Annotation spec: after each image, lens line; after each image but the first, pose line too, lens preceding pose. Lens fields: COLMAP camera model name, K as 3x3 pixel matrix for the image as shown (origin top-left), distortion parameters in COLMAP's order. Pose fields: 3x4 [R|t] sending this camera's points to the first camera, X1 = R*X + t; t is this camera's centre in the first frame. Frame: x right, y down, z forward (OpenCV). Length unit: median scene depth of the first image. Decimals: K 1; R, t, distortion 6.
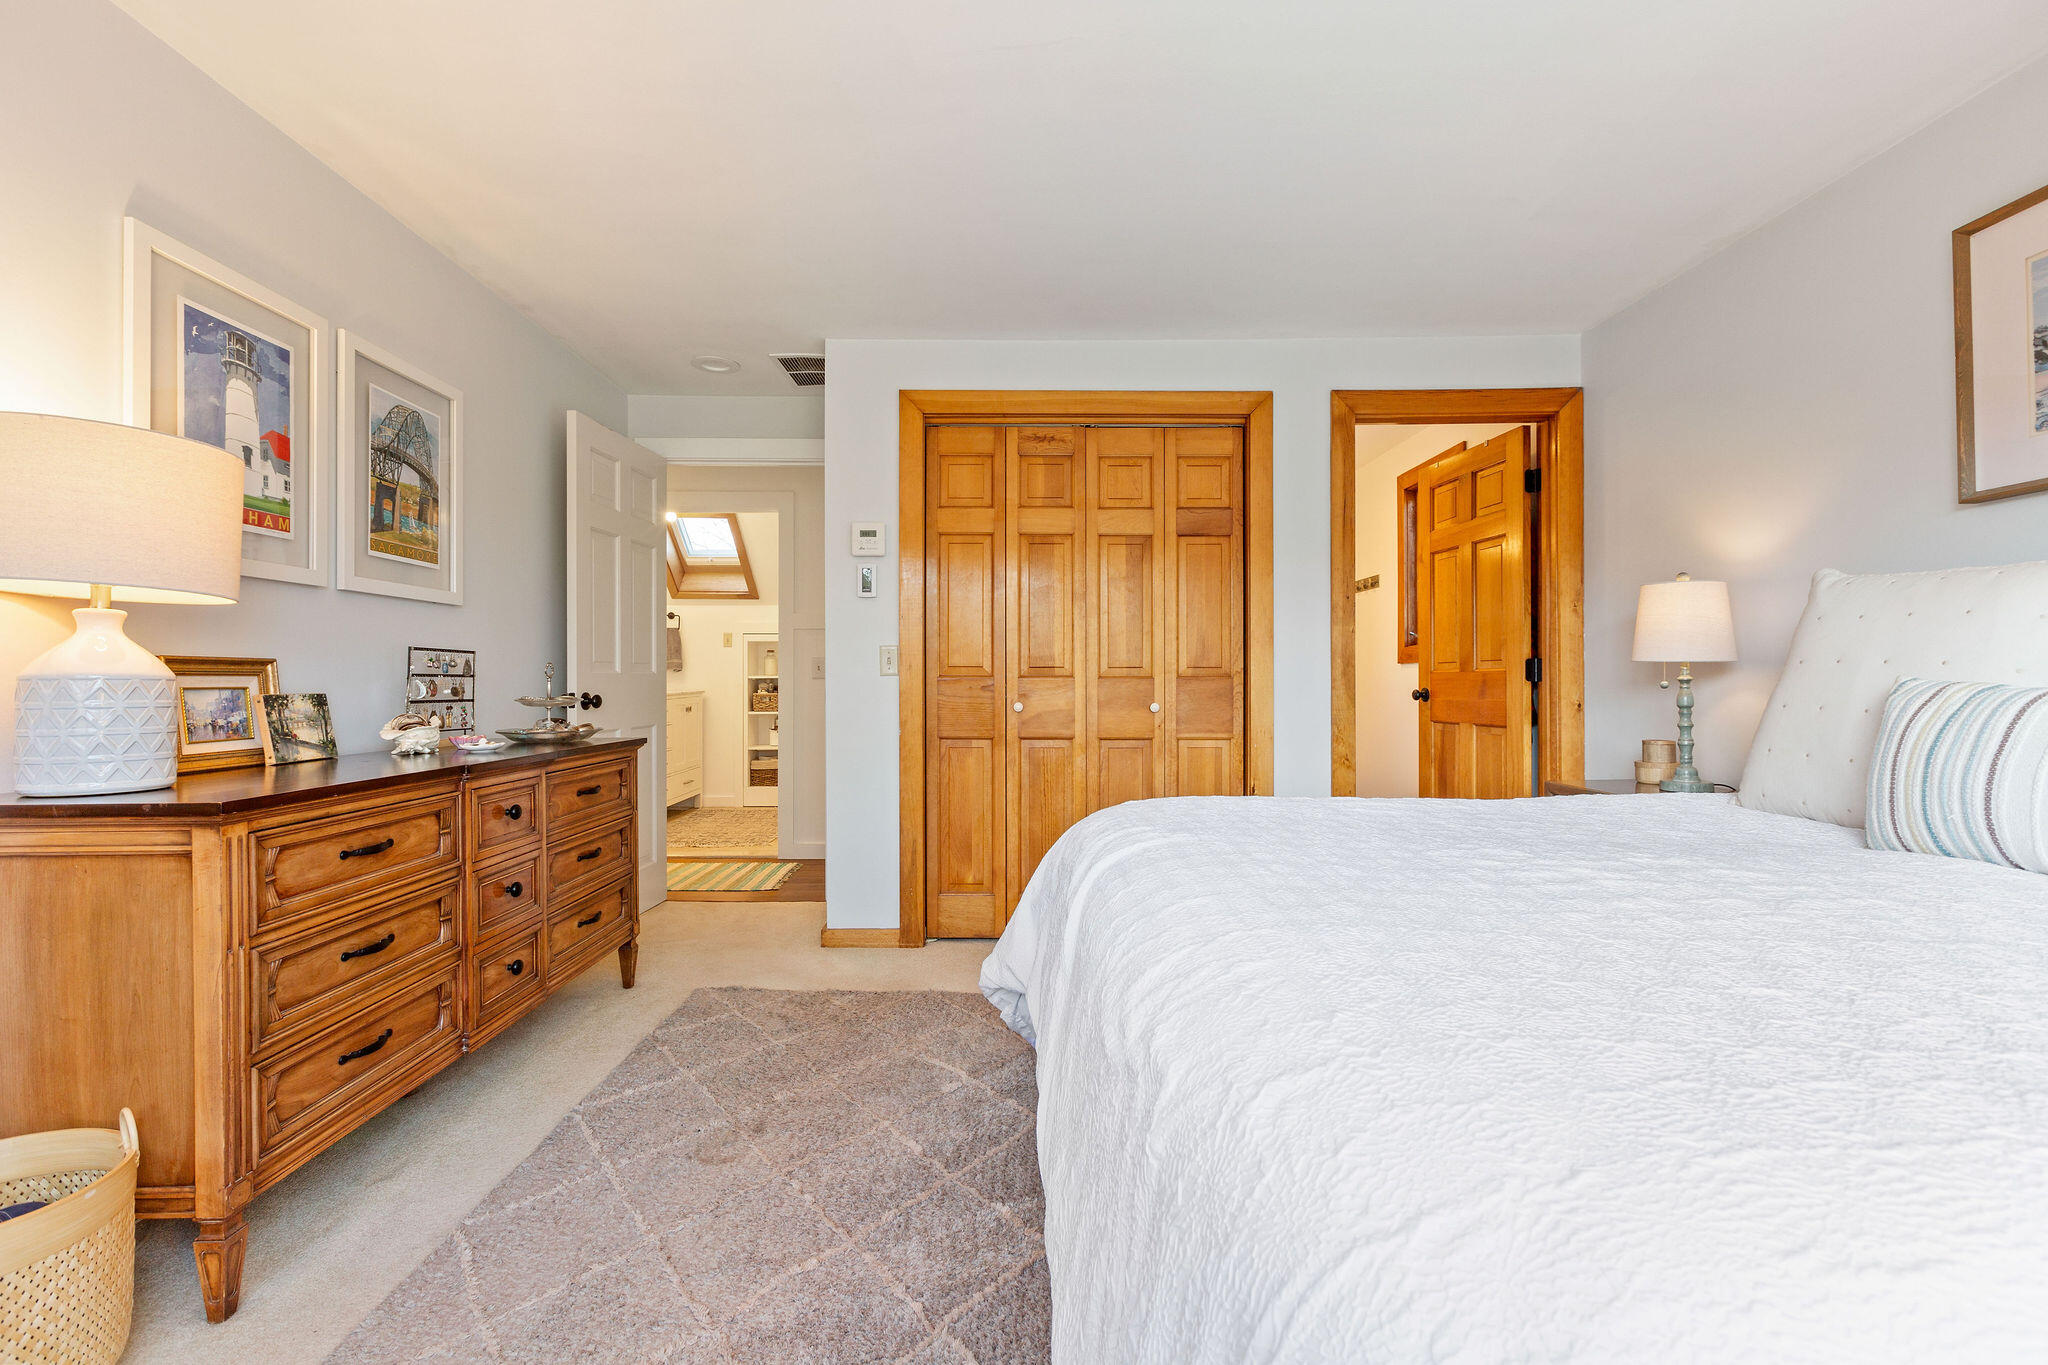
lens RADIAL K [[924.7, 0, 1017.0], [0, 924.7, 679.9], [0, 0, 1]] dist [-0.001003, 0.000778]
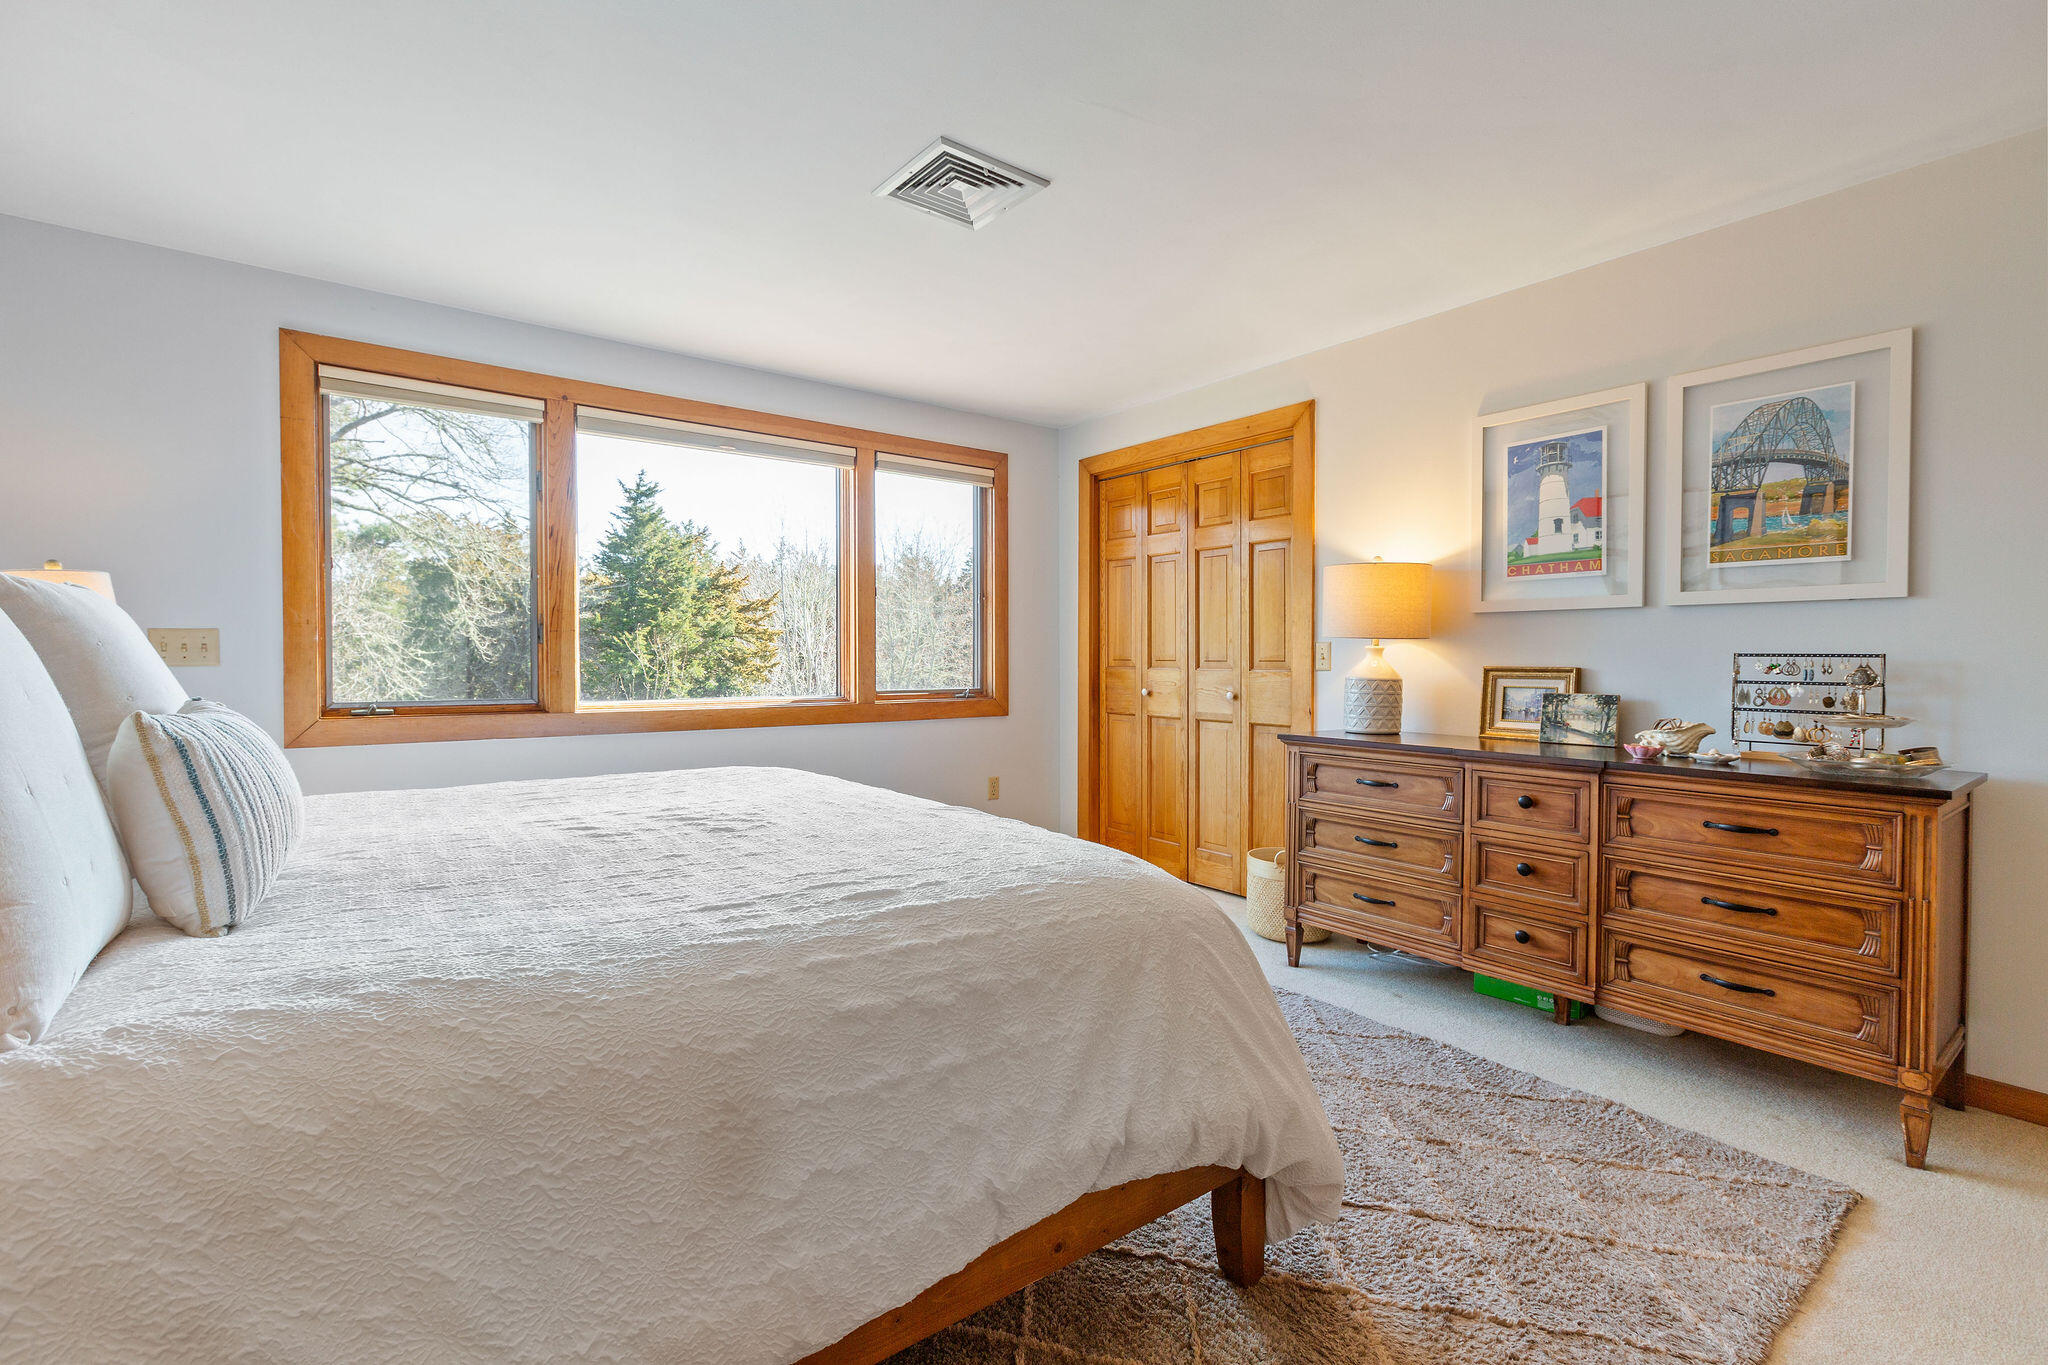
lens RADIAL K [[924.7, 0, 1017.0], [0, 924.7, 679.9], [0, 0, 1]] dist [-0.001003, 0.000778]
pose [[-0.807239, 0.010408, -0.590132, 0.651267], [-0.003538, 0.999741, 0.022473, -0.031535], [0.590214, 0.020229, -0.806994, 1.581783]]
